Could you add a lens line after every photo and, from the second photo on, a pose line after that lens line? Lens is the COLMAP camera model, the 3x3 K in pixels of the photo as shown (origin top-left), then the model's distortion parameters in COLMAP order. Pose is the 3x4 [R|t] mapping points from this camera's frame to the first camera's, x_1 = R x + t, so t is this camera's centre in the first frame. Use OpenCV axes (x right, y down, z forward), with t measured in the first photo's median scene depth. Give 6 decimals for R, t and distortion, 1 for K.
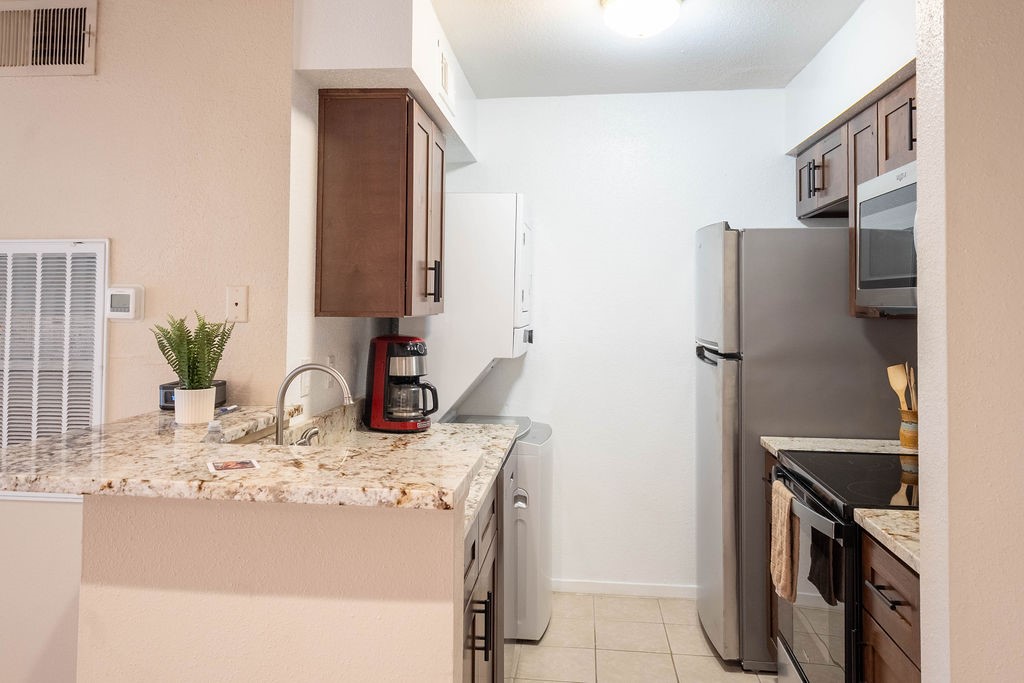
lens RADIAL K [[792.5, 0, 488.9], [0, 792.5, 271.8], [0, 0, 1]] dist [0.012057, -0.008270]
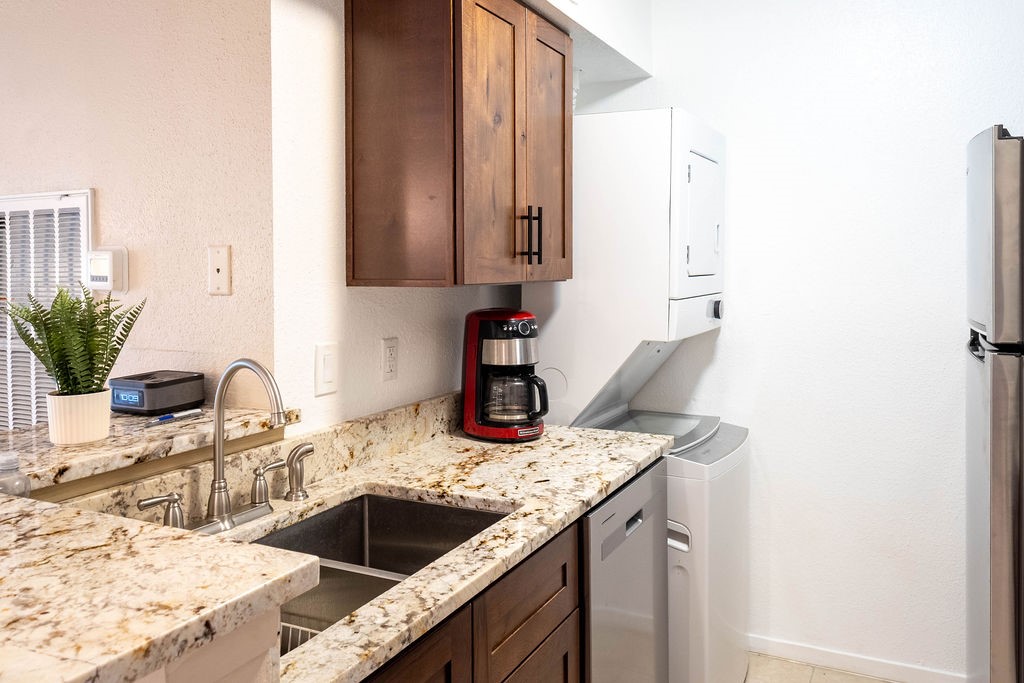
lens RADIAL K [[792.5, 0, 550.7], [0, 792.5, 279.5], [0, 0, 1]] dist [0.012057, -0.008270]
pose [[0.949484, -0.004523, -0.313782, 0.167861], [0.022878, 0.998233, 0.054838, 0.012813], [0.312980, -0.059246, 0.947910, 0.323304]]
